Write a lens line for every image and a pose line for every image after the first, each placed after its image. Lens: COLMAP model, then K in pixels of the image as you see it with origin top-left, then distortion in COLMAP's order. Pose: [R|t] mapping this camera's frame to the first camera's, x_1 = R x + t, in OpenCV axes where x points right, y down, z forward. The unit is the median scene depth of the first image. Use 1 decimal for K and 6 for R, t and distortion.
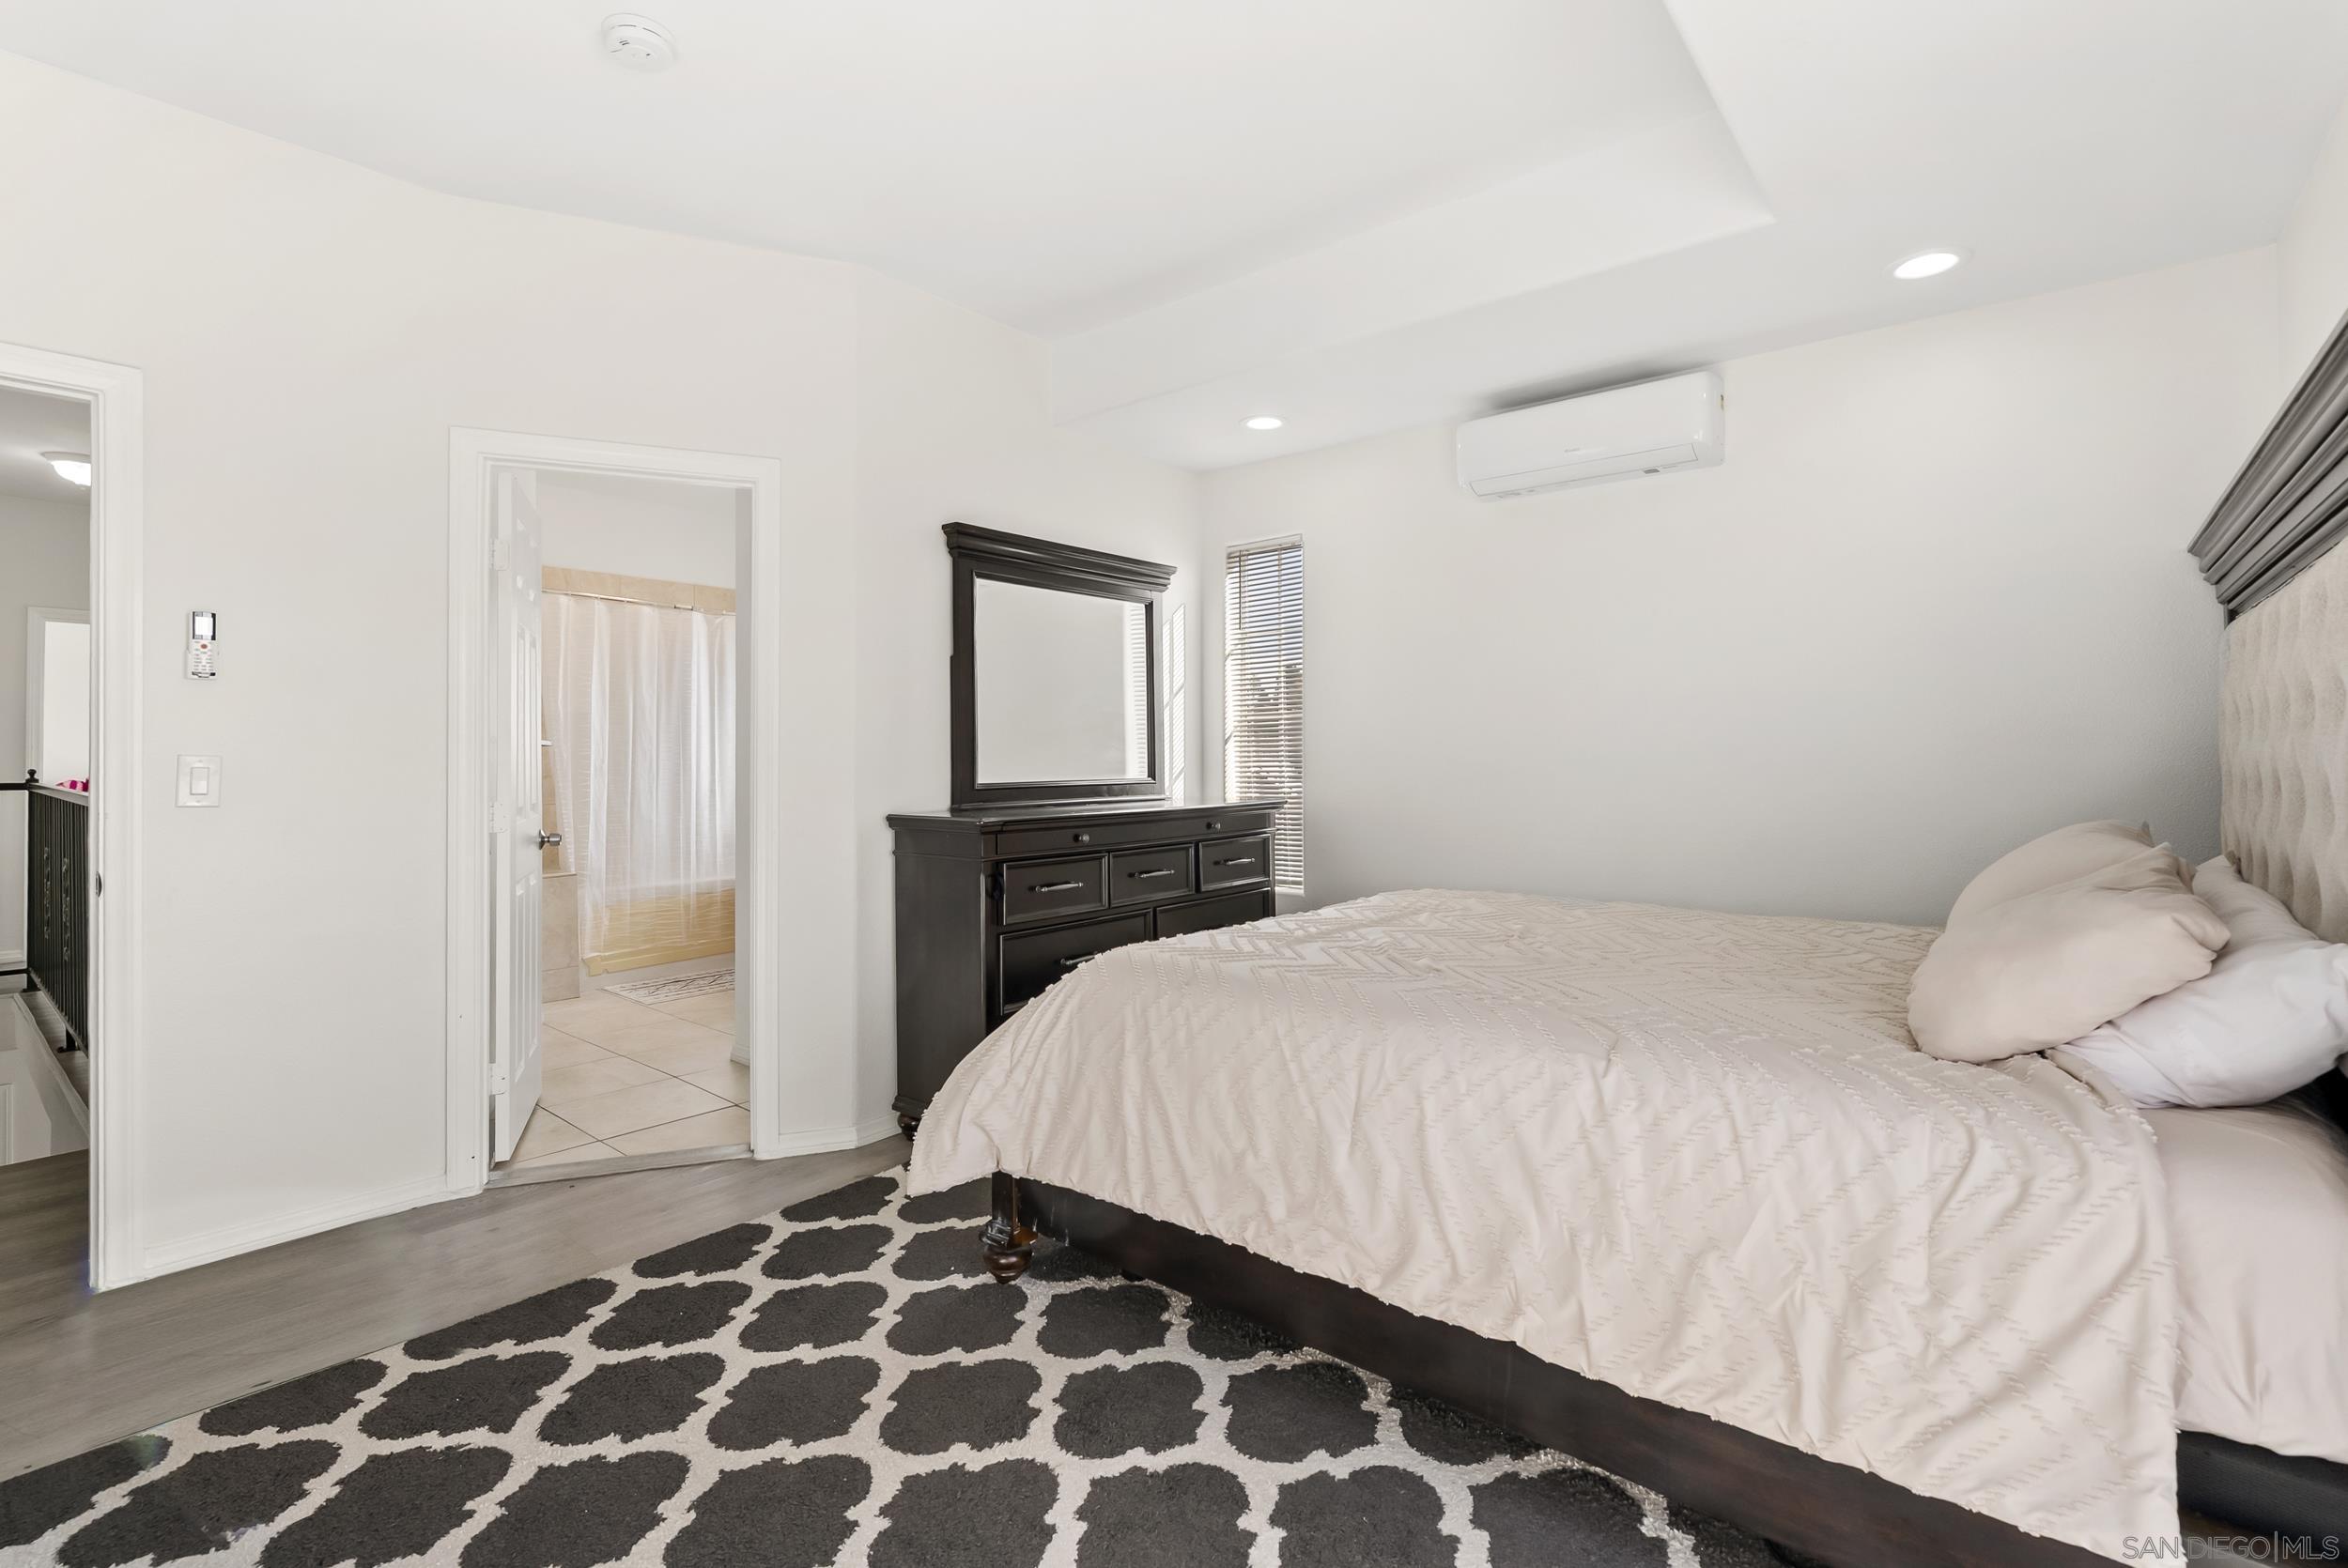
lens RADIAL K [[1060.3, 0, 1171.7], [0, 1060.3, 761.0], [0, 0, 1]] dist [-0.016047, 0.000098]
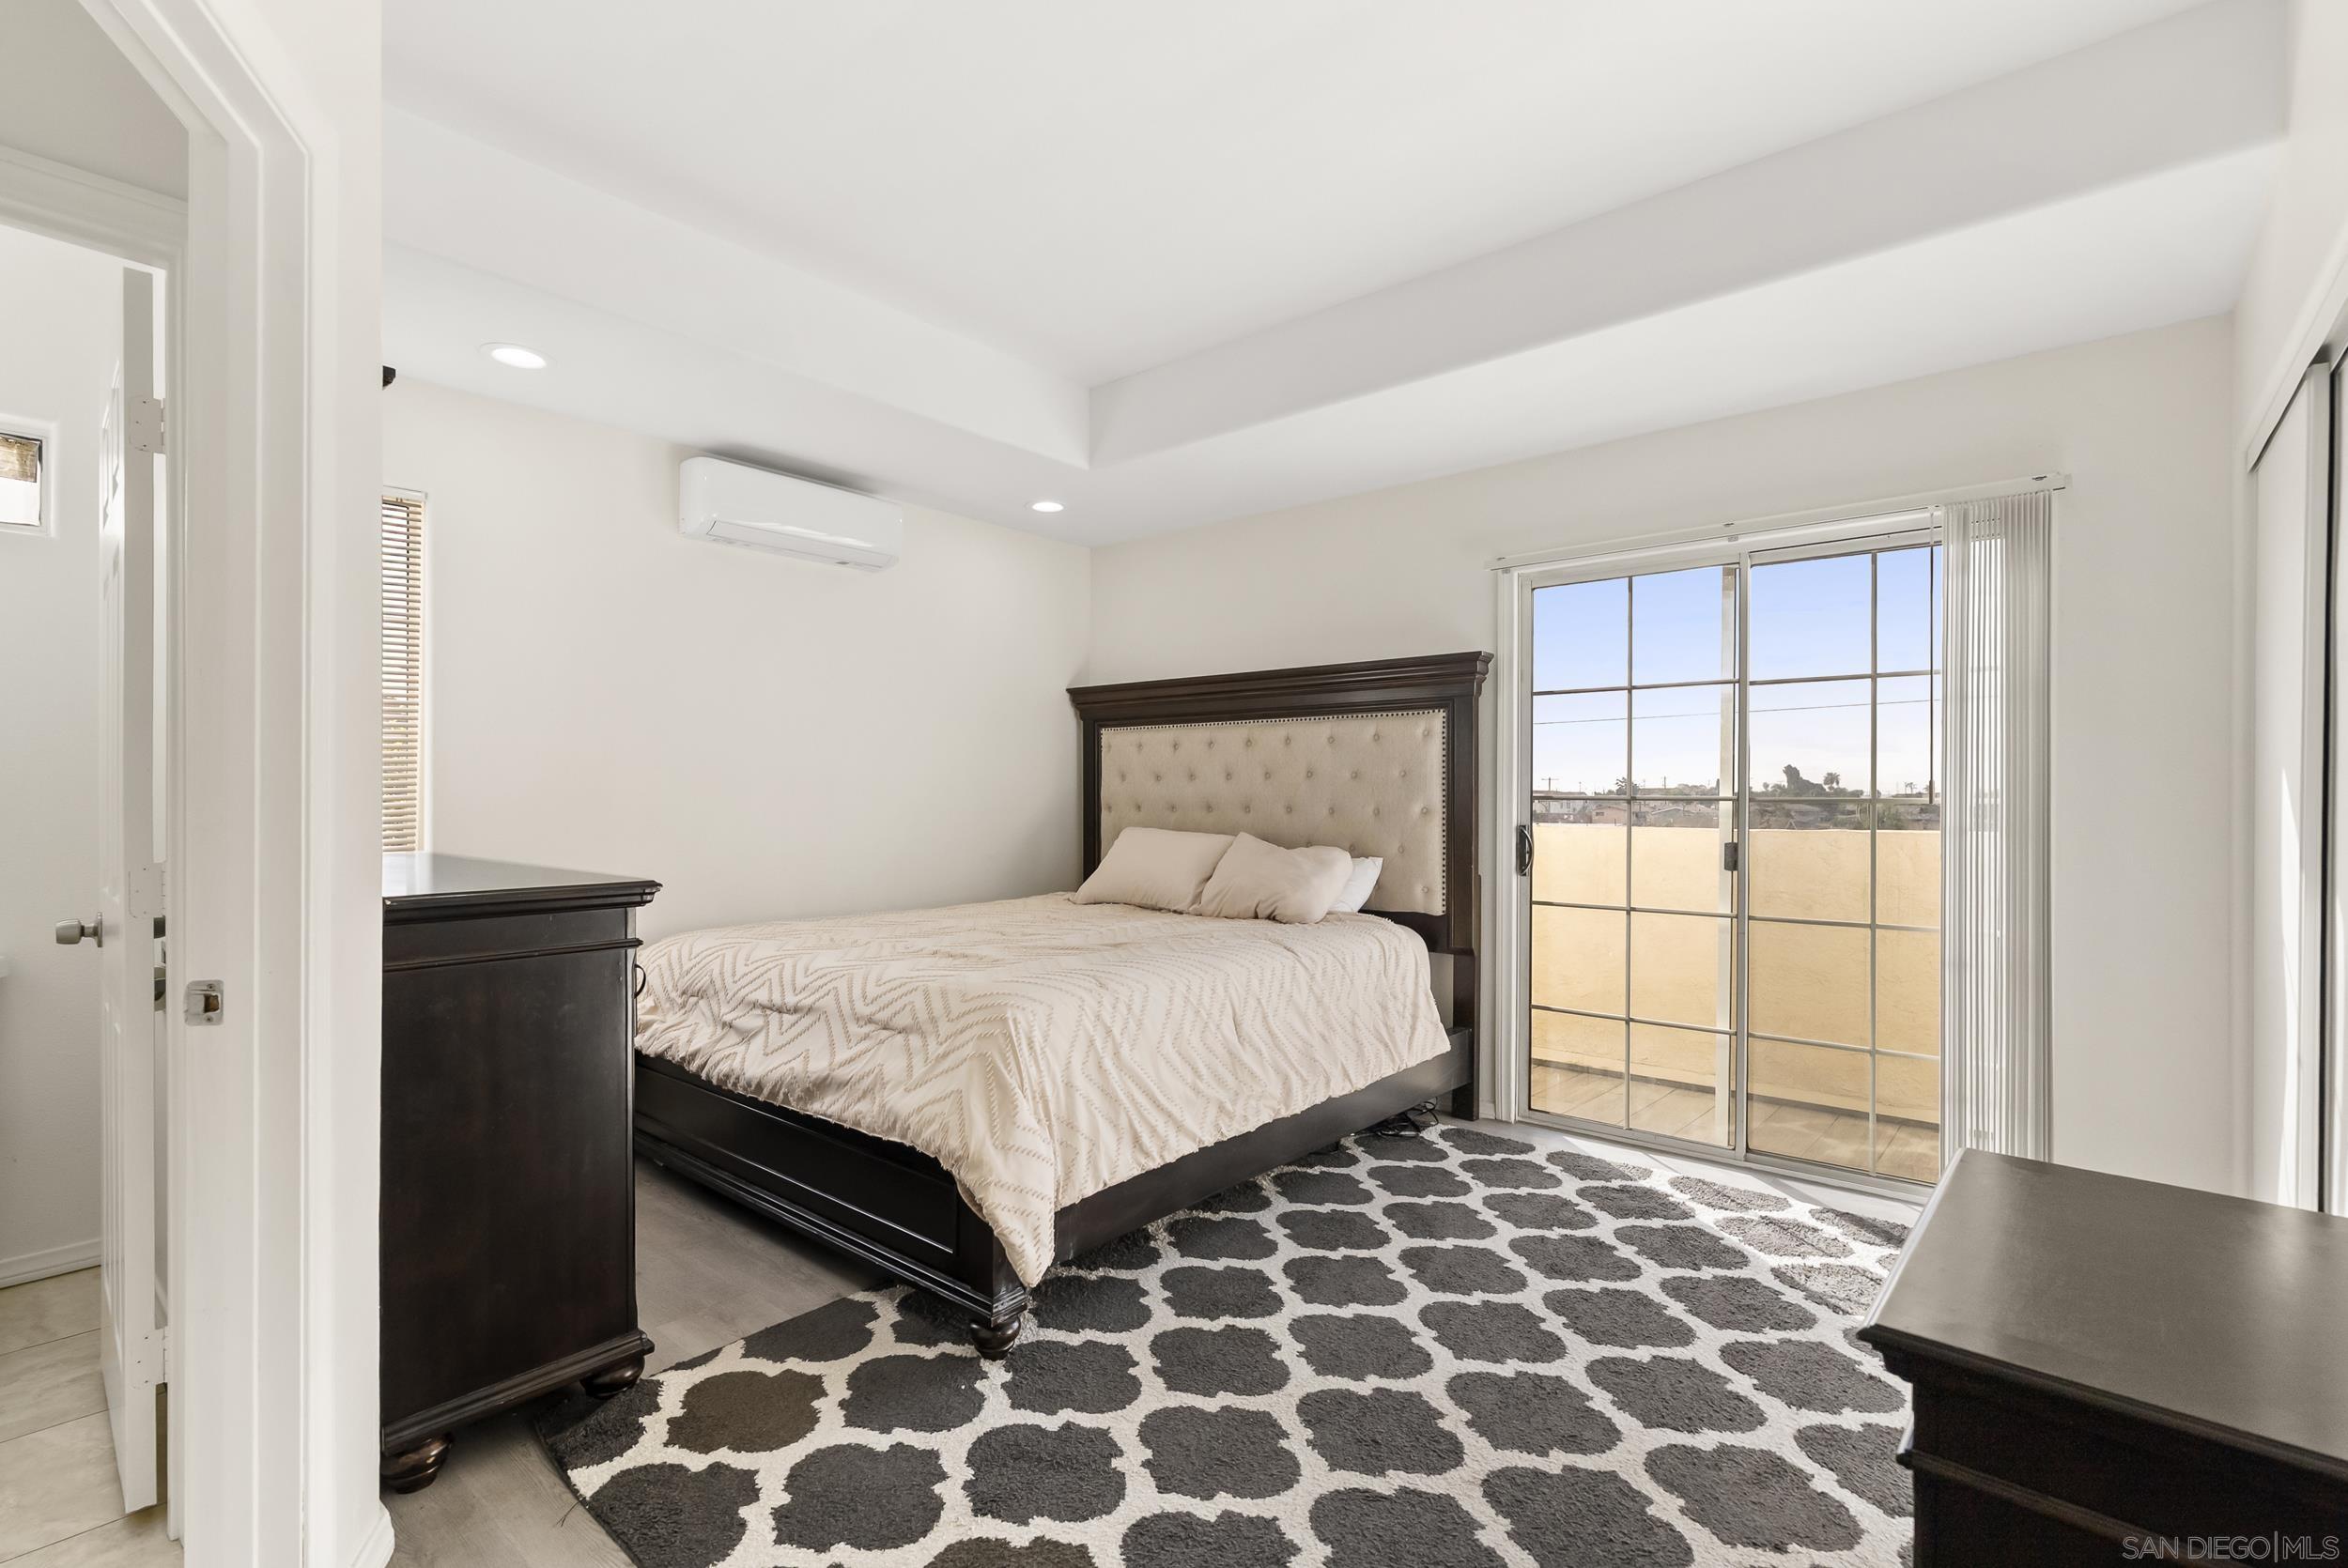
lens RADIAL K [[1060.3, 0, 1168.7], [0, 1060.3, 803.5], [0, 0, 1]] dist [-0.016047, 0.000098]
pose [[0.022396, -0.005522, 0.999734, -1.261557], [-0.001520, 0.999983, 0.005557, -0.001532], [-0.999748, -0.001644, 0.022387, 0.966419]]
